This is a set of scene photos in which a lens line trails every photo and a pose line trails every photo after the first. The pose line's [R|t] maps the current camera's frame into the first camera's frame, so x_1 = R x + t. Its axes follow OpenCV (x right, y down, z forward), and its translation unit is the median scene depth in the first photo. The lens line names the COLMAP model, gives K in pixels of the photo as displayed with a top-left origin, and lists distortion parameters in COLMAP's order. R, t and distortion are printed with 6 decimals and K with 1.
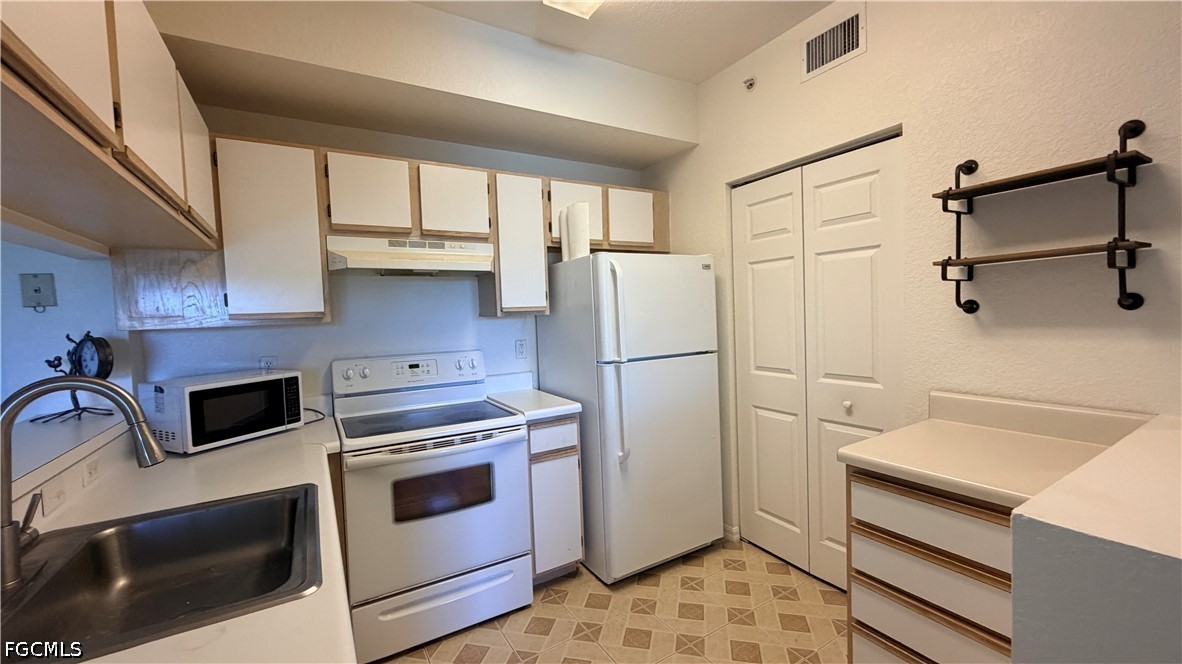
lens RADIAL K [[469.6, 0, 587.6], [0, 469.6, 332.0], [0, 0, 1]] dist [-0.001146, 0.000040]
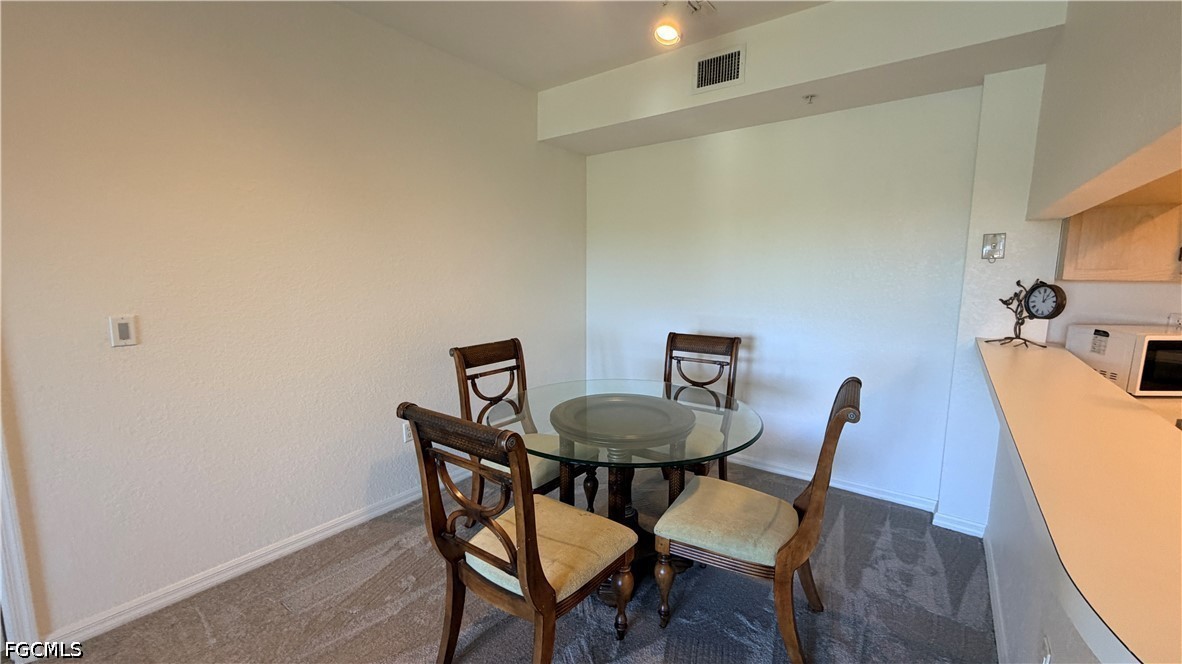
lens RADIAL K [[469.6, 0, 589.6], [0, 469.6, 333.0], [0, 0, 1]] dist [-0.001146, 0.000040]
pose [[0.378102, 0.160412, -0.911760, -0.276208], [-0.055533, 0.987030, 0.150626, 0.014666], [0.924097, -0.006319, 0.382106, -0.476783]]
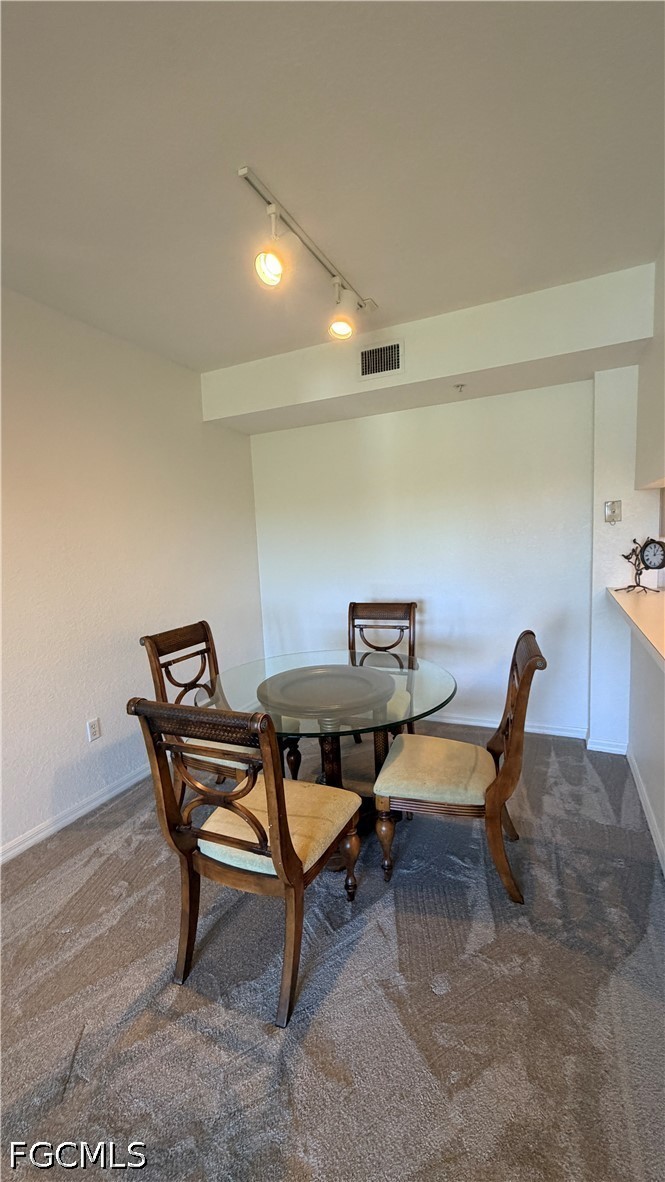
lens RADIAL K [[469.6, 0, 332.6], [0, 469.6, 590.2], [0, 0, 1]] dist [-0.001146, 0.000040]
pose [[0.566000, 0.100802, -0.818219, -0.291626], [-0.007499, 0.993085, 0.117158, -0.000843], [0.824371, -0.060176, 0.562842, -0.597488]]
